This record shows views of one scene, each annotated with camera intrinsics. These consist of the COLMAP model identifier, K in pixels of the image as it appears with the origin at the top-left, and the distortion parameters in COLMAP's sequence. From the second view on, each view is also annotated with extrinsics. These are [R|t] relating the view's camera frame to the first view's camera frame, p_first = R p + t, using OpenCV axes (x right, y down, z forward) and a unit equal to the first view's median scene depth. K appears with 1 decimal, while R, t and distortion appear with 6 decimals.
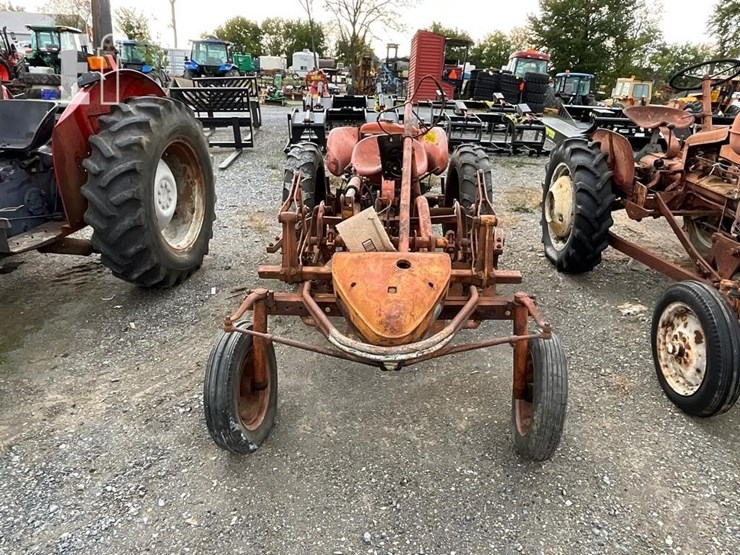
lens RADIAL K [[499.0, 0, 370.9], [0, 499.0, 279.3], [0, 0, 1]] dist [-0.022454, 0.019738]
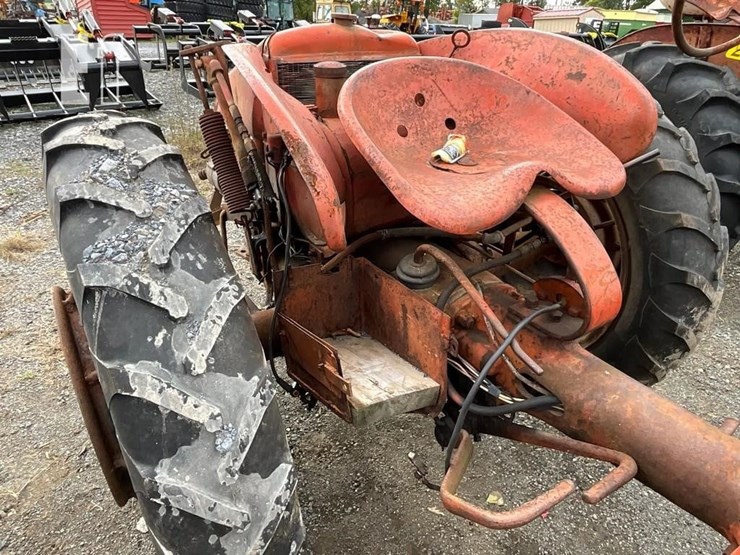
lens RADIAL K [[499.0, 0, 370.9], [0, 499.0, 279.3], [0, 0, 1]] dist [-0.022454, 0.019738]
pose [[0.830305, -0.281752, 0.480842, -0.071475], [0.226021, 0.958892, 0.171581, -0.096527], [-0.509419, -0.033785, 0.859855, 0.329708]]
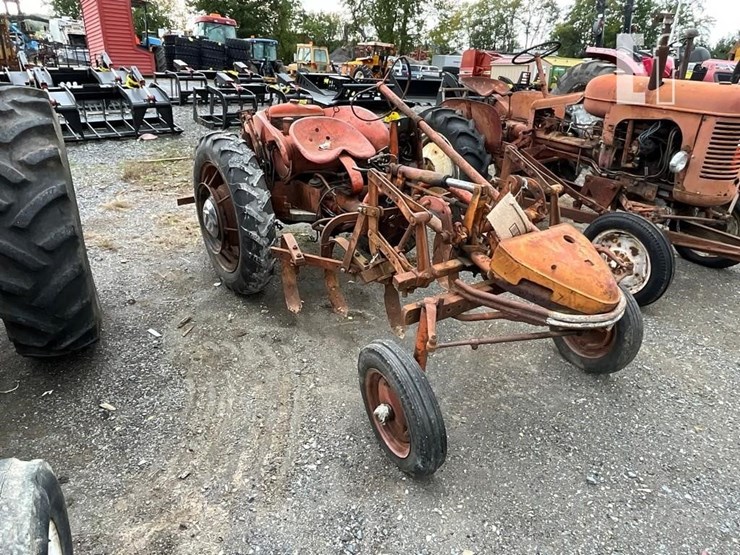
lens RADIAL K [[499.0, 0, 370.9], [0, 499.0, 279.3], [0, 0, 1]] dist [-0.022454, 0.019738]
pose [[0.810959, -0.243854, 0.531865, -0.197665], [0.210535, 0.969741, 0.123604, -0.038071], [-0.545913, 0.011739, 0.837760, 0.068583]]
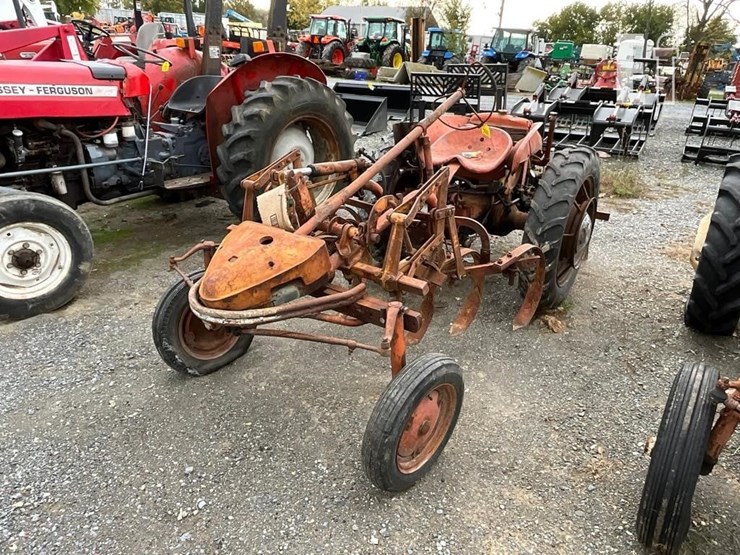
lens RADIAL K [[499.0, 0, 370.9], [0, 499.0, 279.3], [0, 0, 1]] dist [-0.022454, 0.019738]
pose [[0.829897, 0.238034, -0.504590, 0.173253], [-0.227816, 0.970162, 0.082976, -0.019132], [0.509285, 0.046092, 0.859363, 0.048131]]
